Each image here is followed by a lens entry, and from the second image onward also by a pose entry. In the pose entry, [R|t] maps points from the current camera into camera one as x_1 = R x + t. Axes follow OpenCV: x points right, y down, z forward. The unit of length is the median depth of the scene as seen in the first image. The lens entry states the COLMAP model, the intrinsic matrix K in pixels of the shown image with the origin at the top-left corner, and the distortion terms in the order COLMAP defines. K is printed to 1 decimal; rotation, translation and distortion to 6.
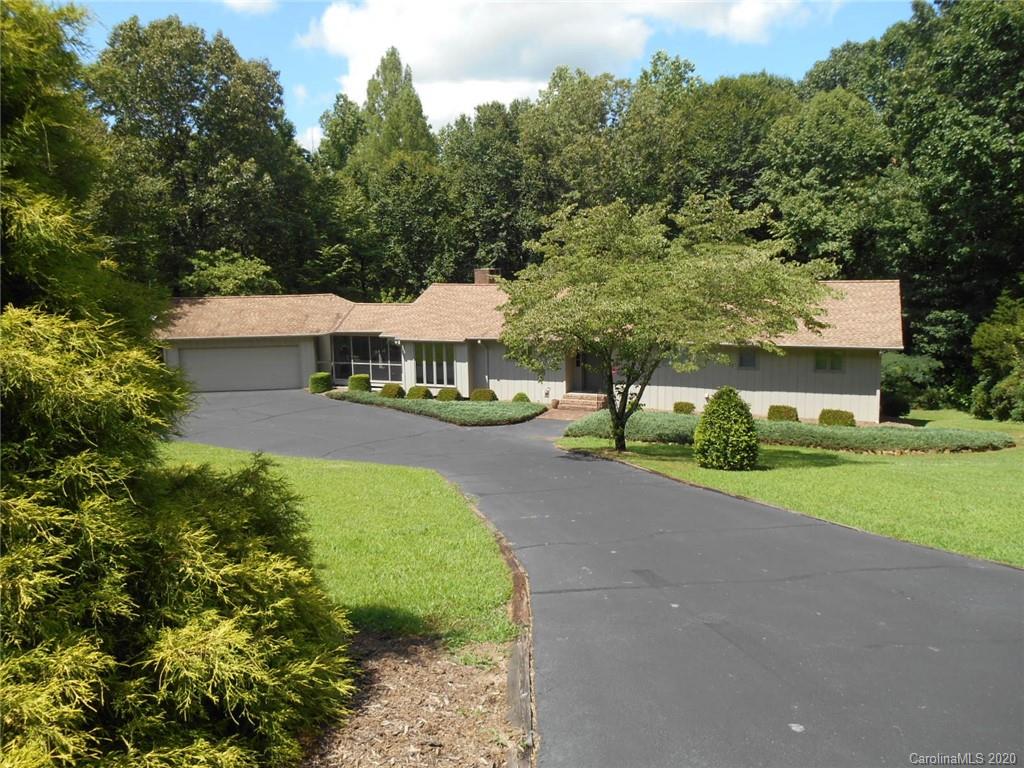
lens RADIAL K [[783.6, 0, 505.4], [0, 783.6, 382.4], [0, 0, 1]] dist [-0.027942, 0.013674]
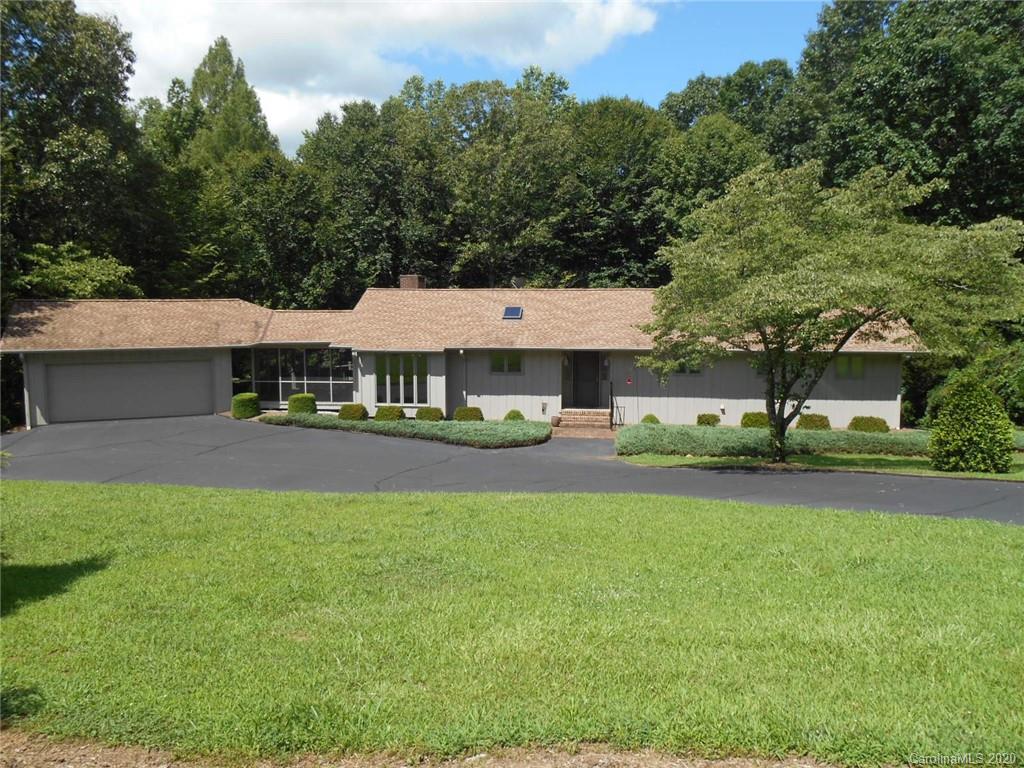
lens RADIAL K [[783.6, 0, 516.5], [0, 783.6, 387.5], [0, 0, 1]] dist [-0.027942, 0.013674]
pose [[0.955033, -0.015292, 0.296106, -0.173938], [0.025838, 0.999162, -0.031736, 0.011989], [-0.295372, 0.037959, 0.954628, 0.129995]]
